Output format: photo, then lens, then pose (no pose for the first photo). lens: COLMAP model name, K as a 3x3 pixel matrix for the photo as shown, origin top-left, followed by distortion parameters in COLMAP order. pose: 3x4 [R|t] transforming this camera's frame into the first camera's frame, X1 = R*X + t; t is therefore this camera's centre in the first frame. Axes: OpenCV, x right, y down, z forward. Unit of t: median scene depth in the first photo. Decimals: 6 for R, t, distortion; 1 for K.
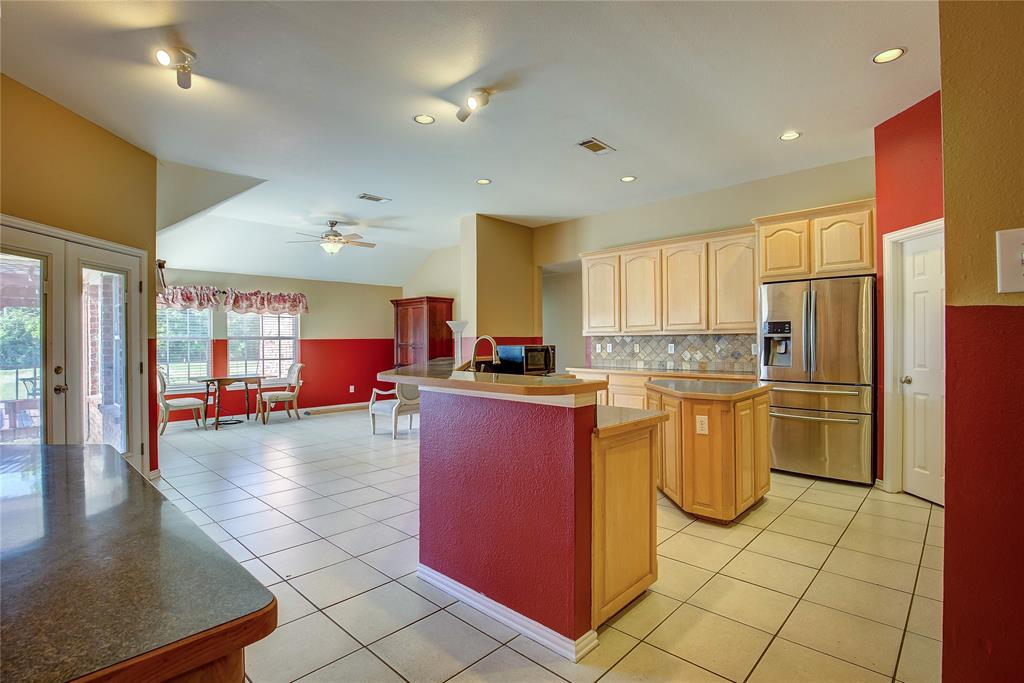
lens RADIAL K [[478.7, 0, 501.4], [0, 478.7, 342.5], [0, 0, 1]] dist [-0.031283, 0.002879]
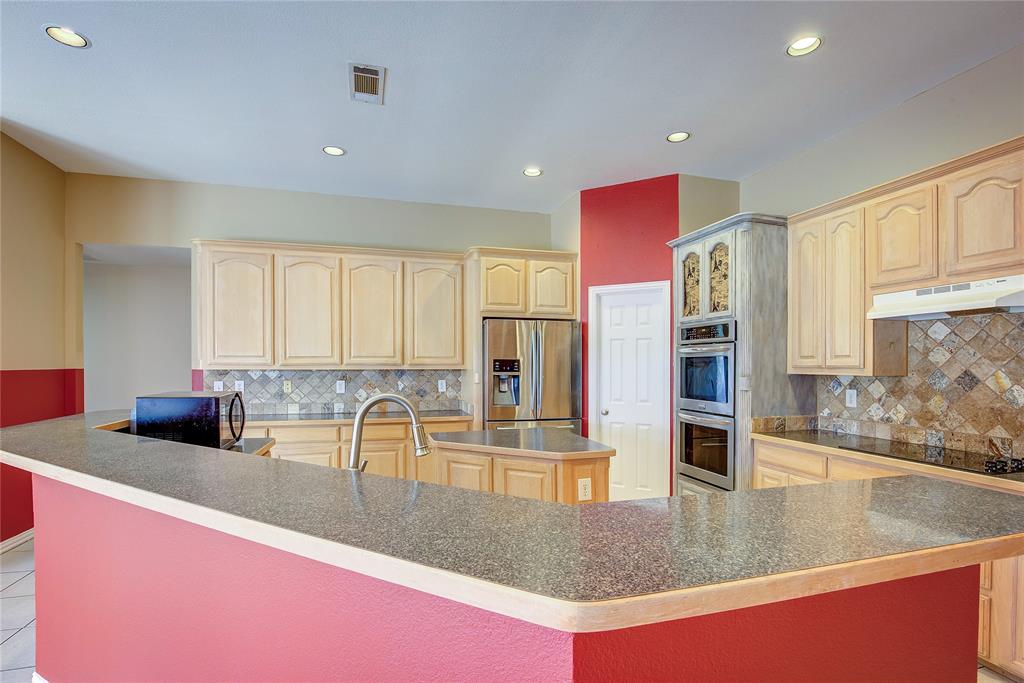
lens RADIAL K [[478.7, 0, 562.1], [0, 478.7, 375.5], [0, 0, 1]] dist [-0.031283, 0.002879]
pose [[0.486979, -0.009399, 0.873363, -0.188658], [-0.002962, 0.999919, 0.012412, -0.020509], [-0.873409, -0.008632, 0.486912, 0.372722]]
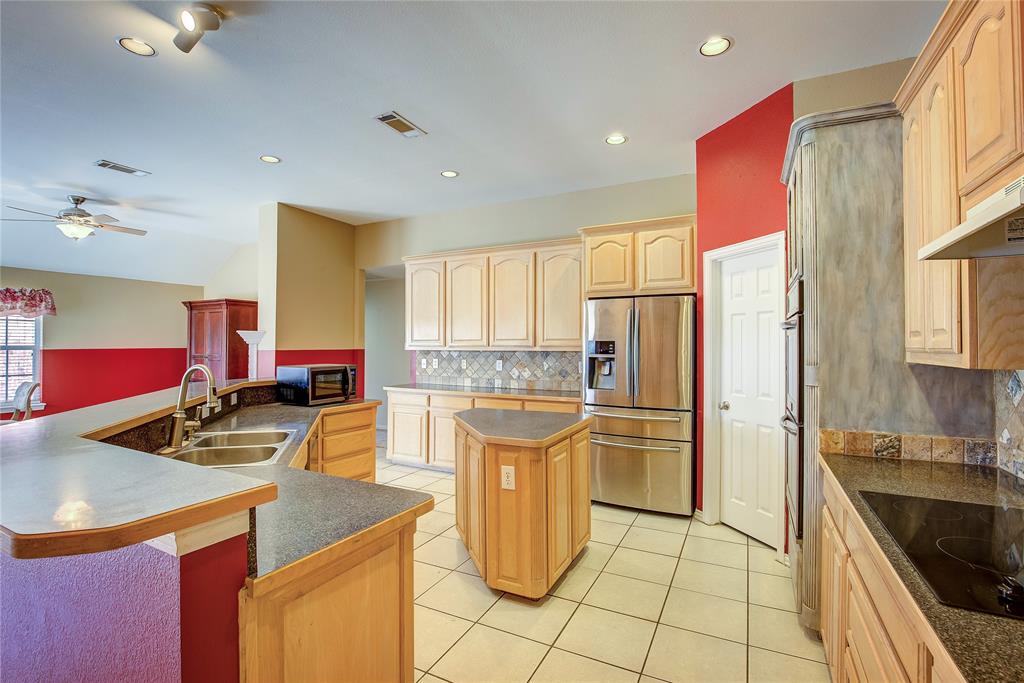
lens RADIAL K [[478.7, 0, 480.7], [0, 478.7, 341.6], [0, 0, 1]] dist [-0.031283, 0.002879]
pose [[0.965352, 0.013481, 0.260602, 0.100060], [-0.009844, 0.999835, -0.015258, -0.022968], [-0.260765, 0.012164, 0.965326, 0.146180]]
